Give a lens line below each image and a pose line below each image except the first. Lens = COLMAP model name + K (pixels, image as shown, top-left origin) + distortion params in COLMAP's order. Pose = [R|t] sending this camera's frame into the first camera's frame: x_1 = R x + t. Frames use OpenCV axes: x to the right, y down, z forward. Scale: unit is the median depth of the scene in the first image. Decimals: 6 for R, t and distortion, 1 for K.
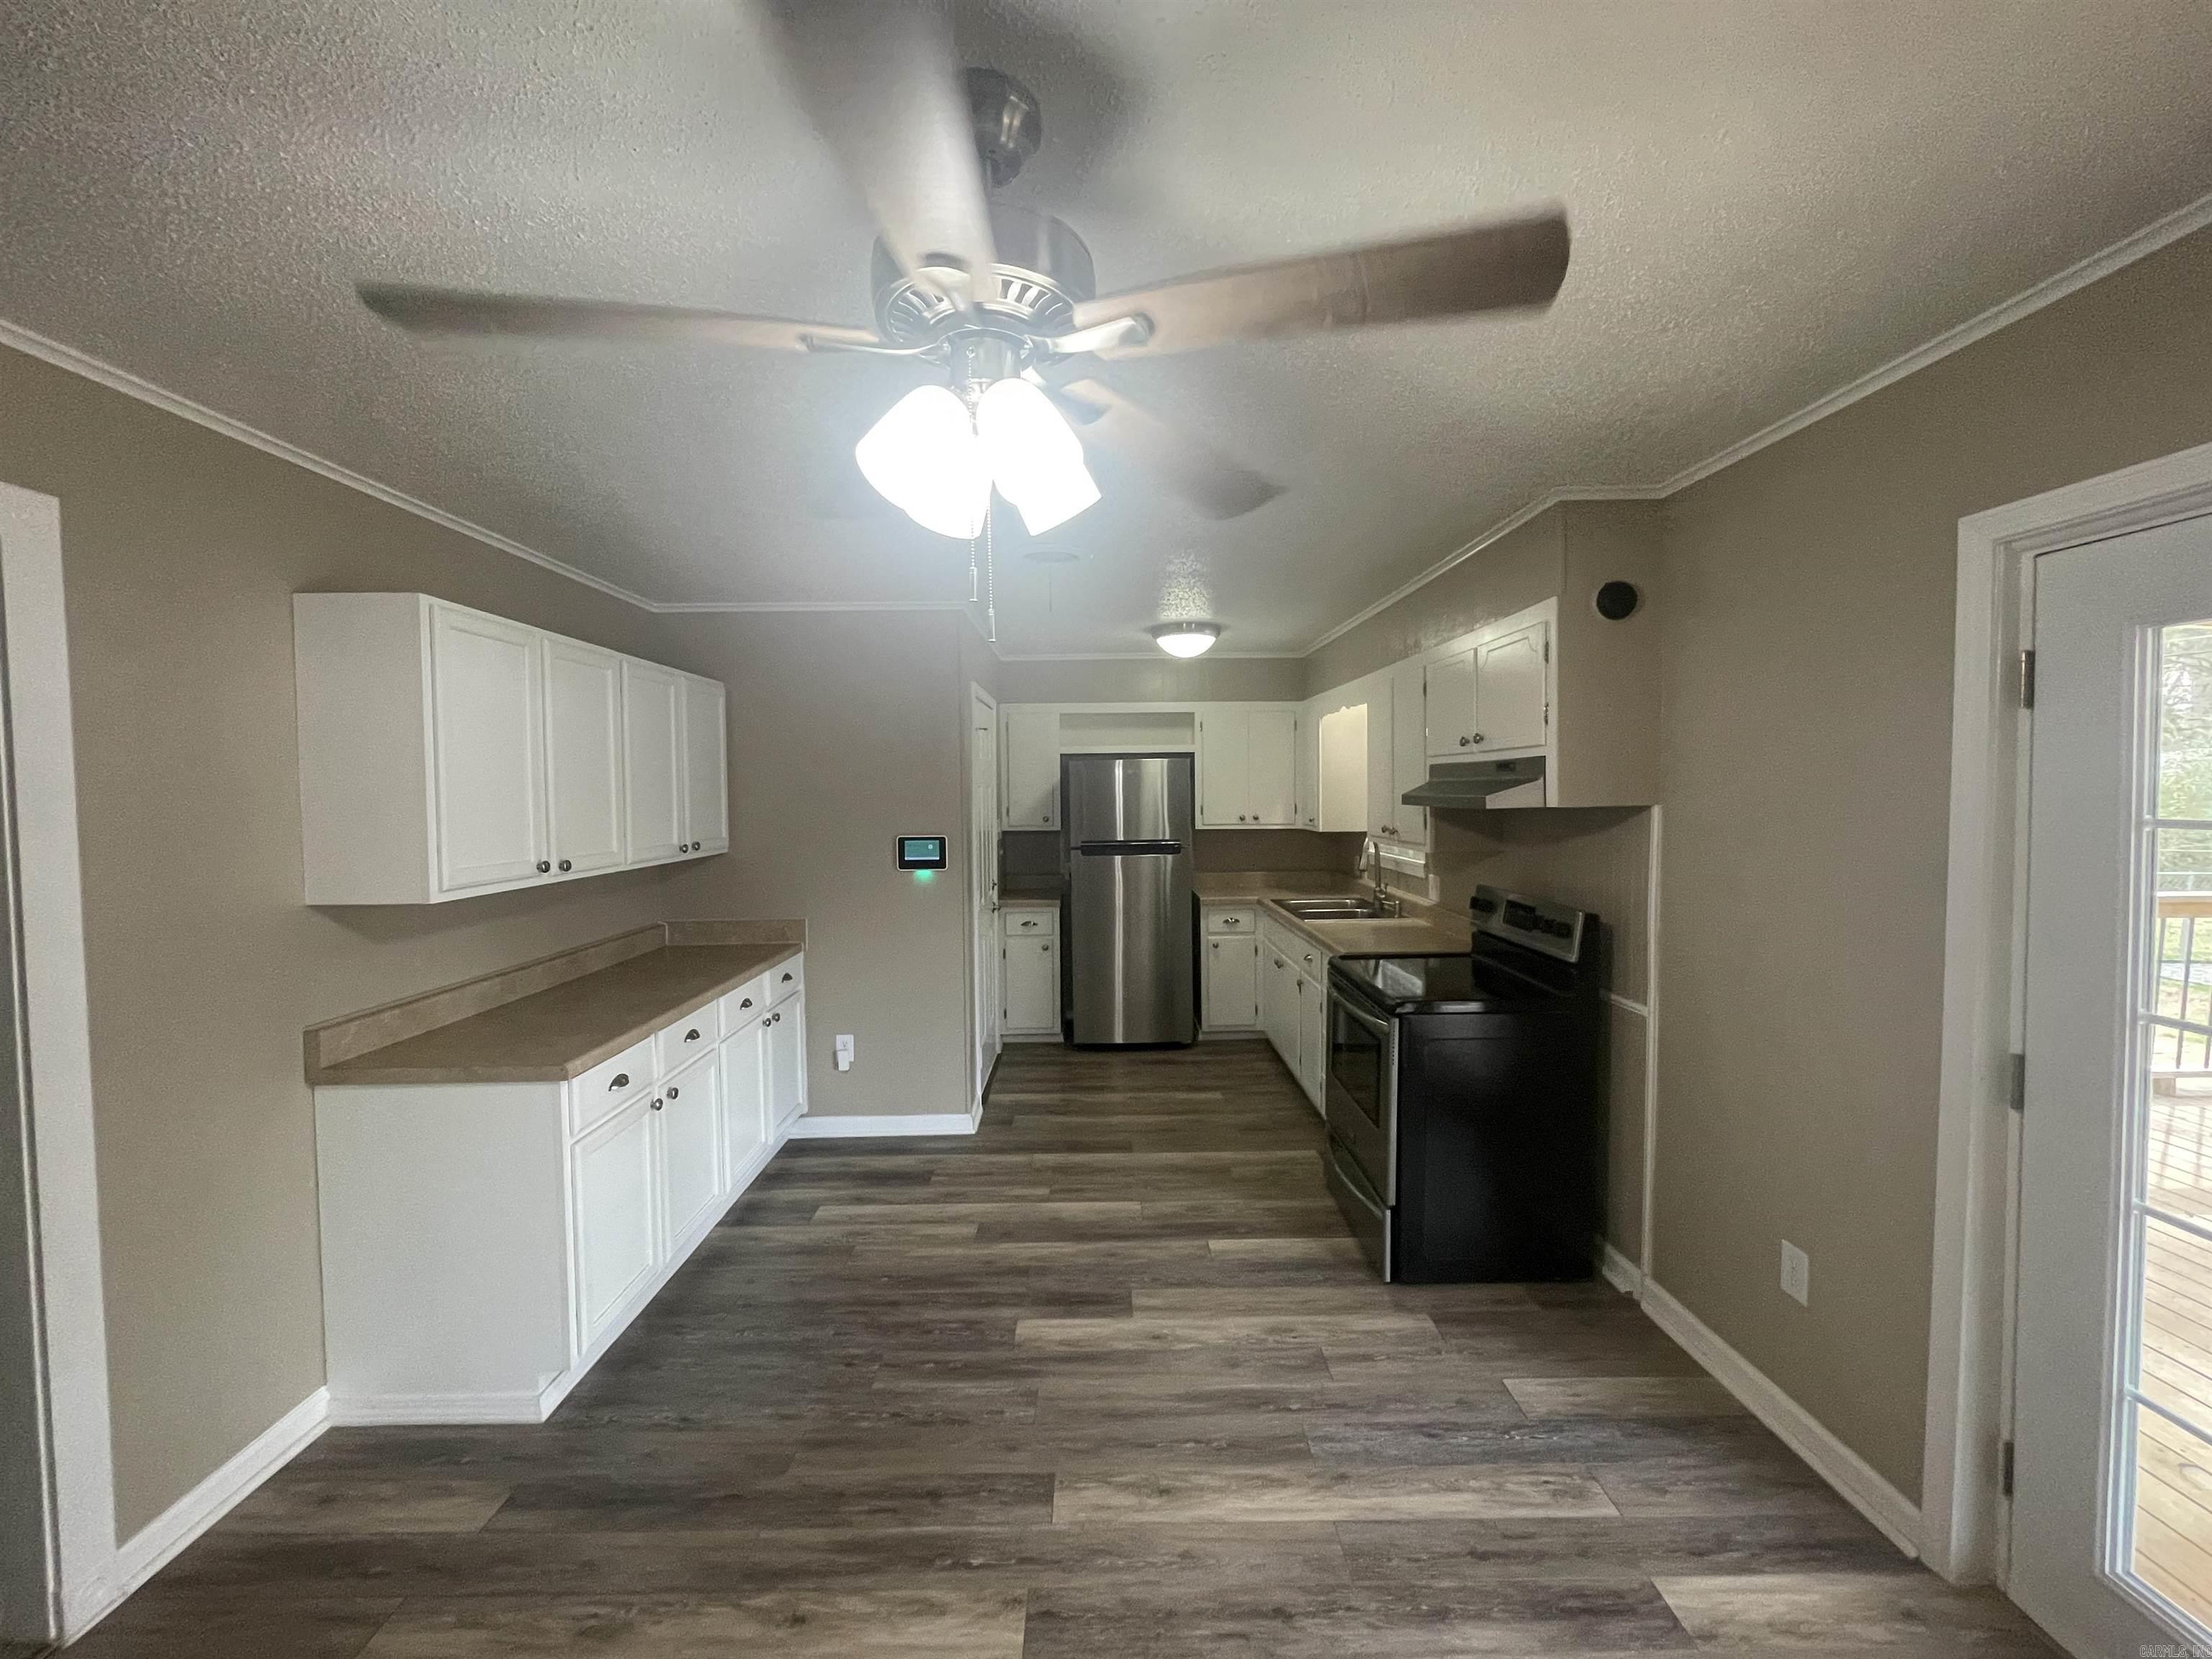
lens RADIAL K [[894.2, 0, 1102.5], [0, 894.2, 820.6], [0, 0, 1]] dist [-0.003911, 0.000166]
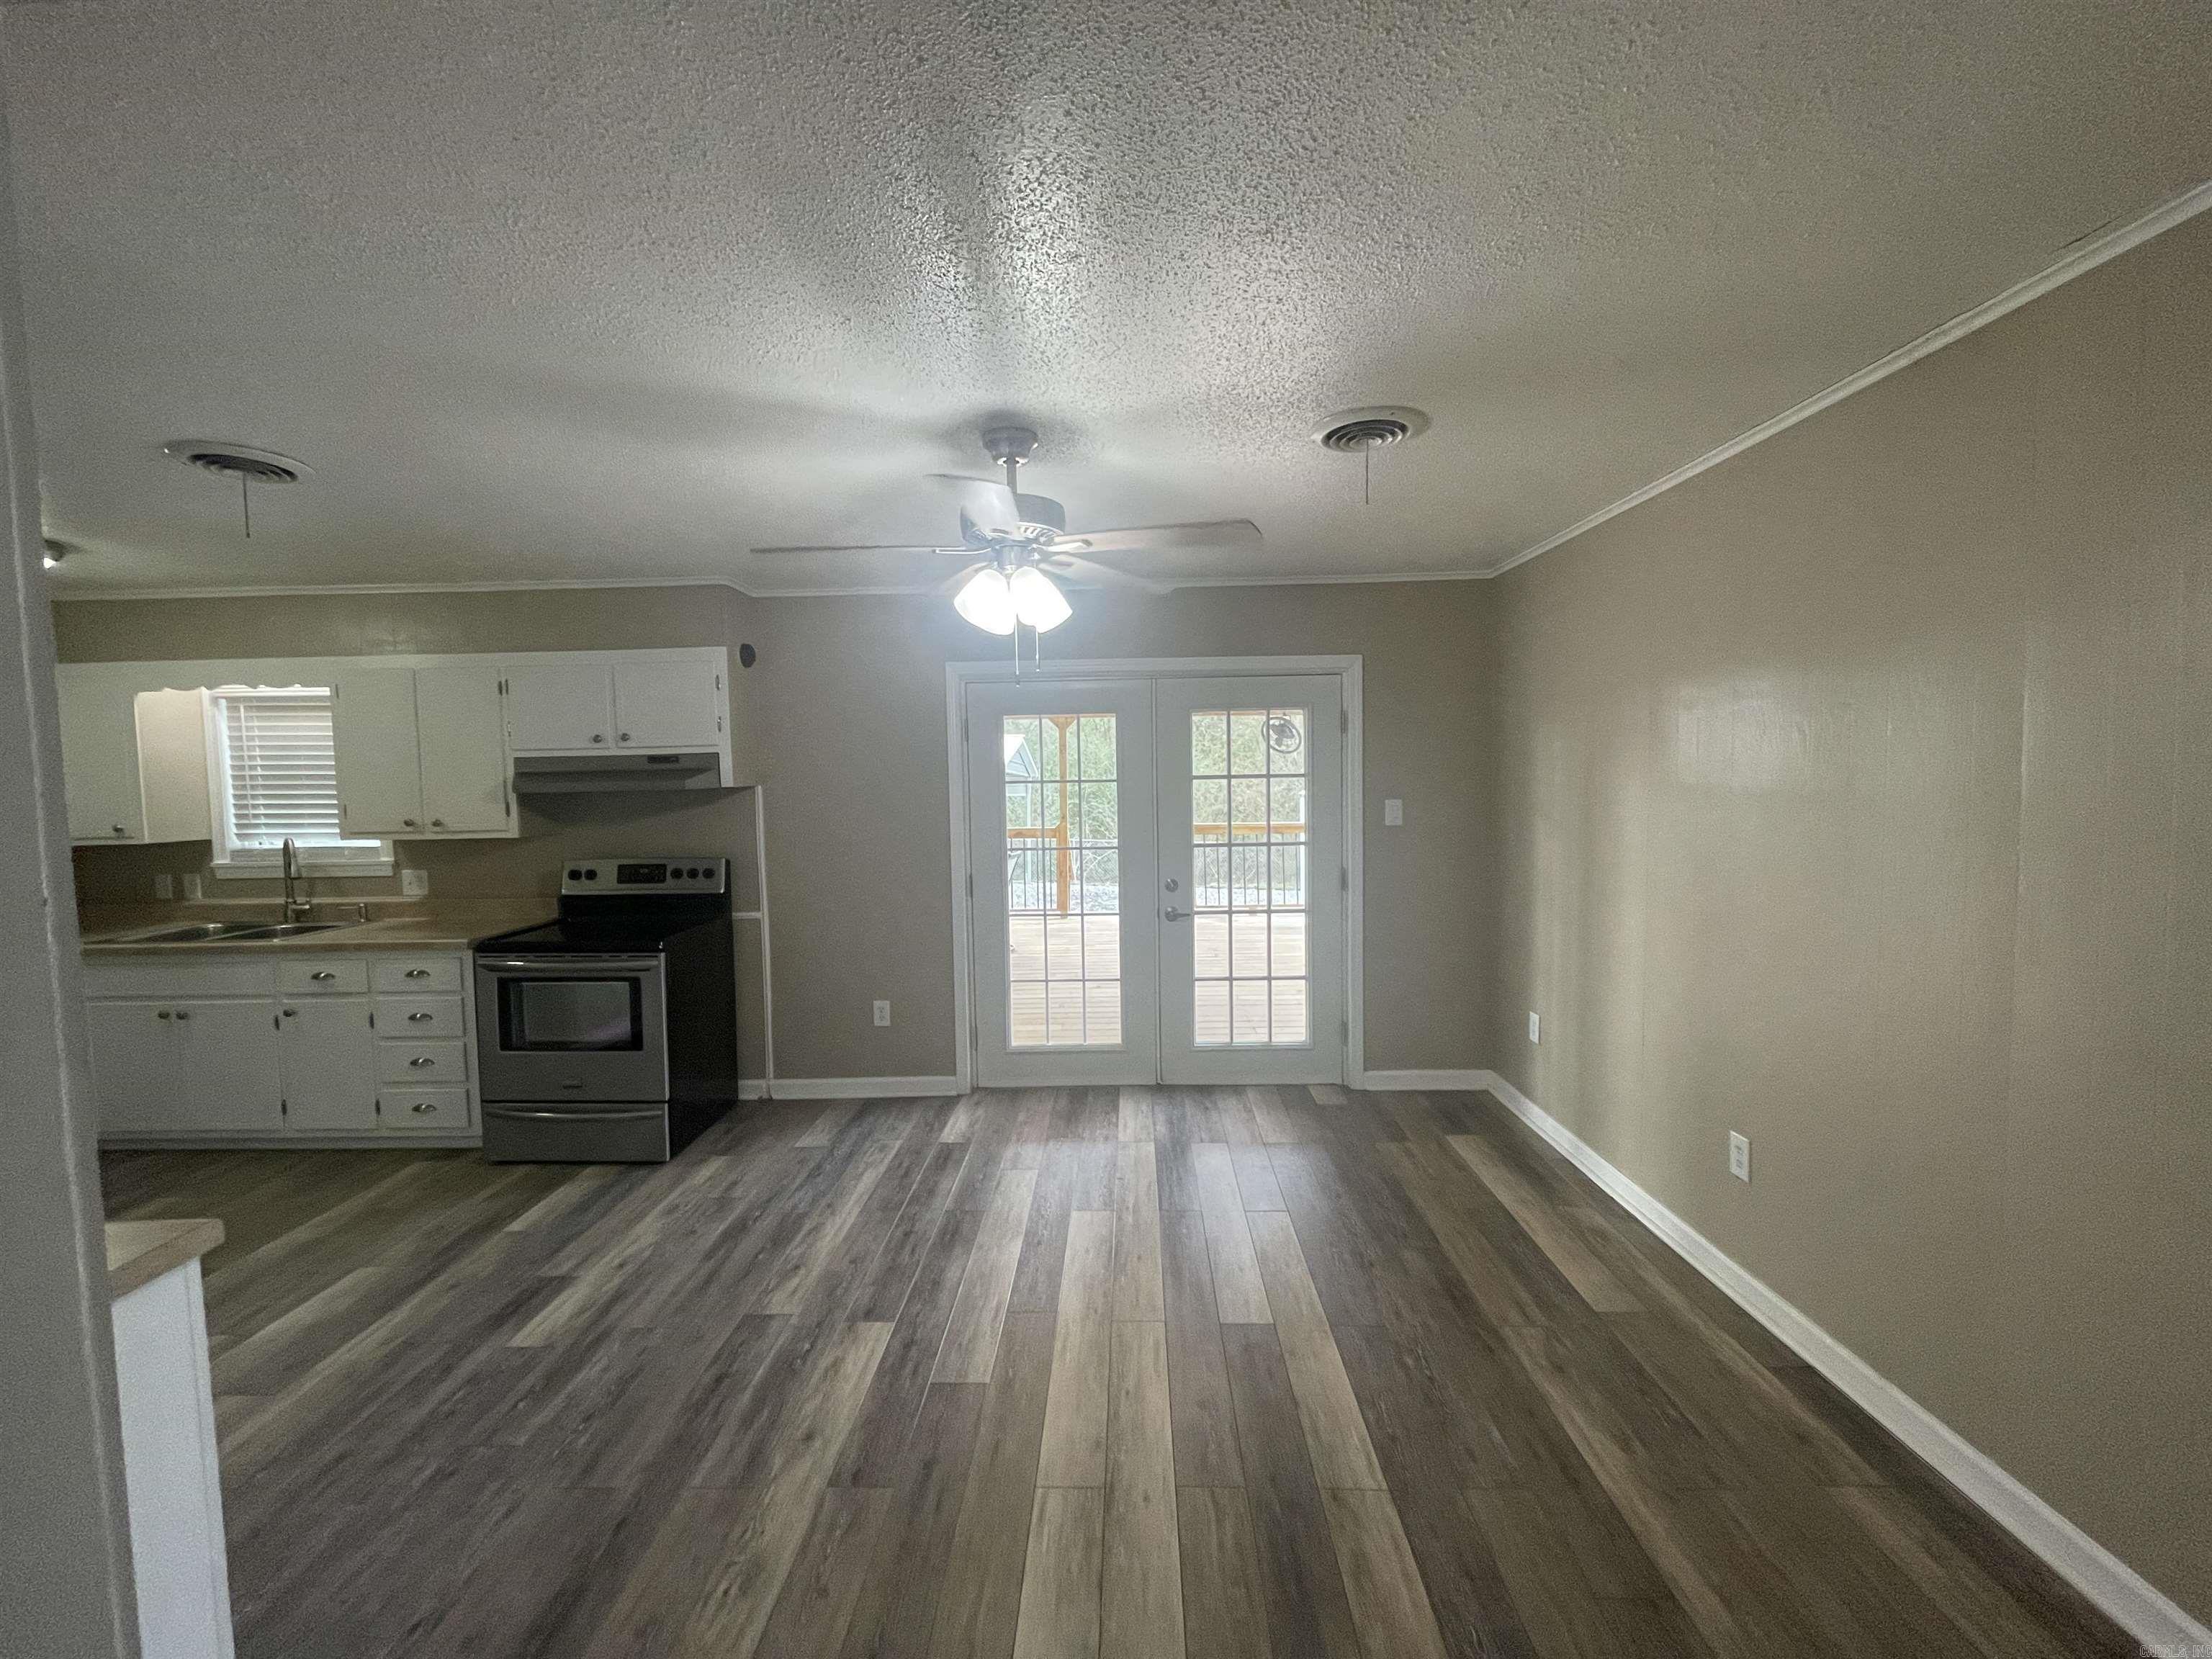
lens RADIAL K [[894.2, 0, 1103.6], [0, 894.2, 829.4], [0, 0, 1]] dist [-0.003911, 0.000166]
pose [[0.035913, -0.048729, 0.998166, -1.045147], [0.056632, 0.997305, 0.046649, 0.023455], [-0.997749, 0.054853, 0.038576, 0.349295]]
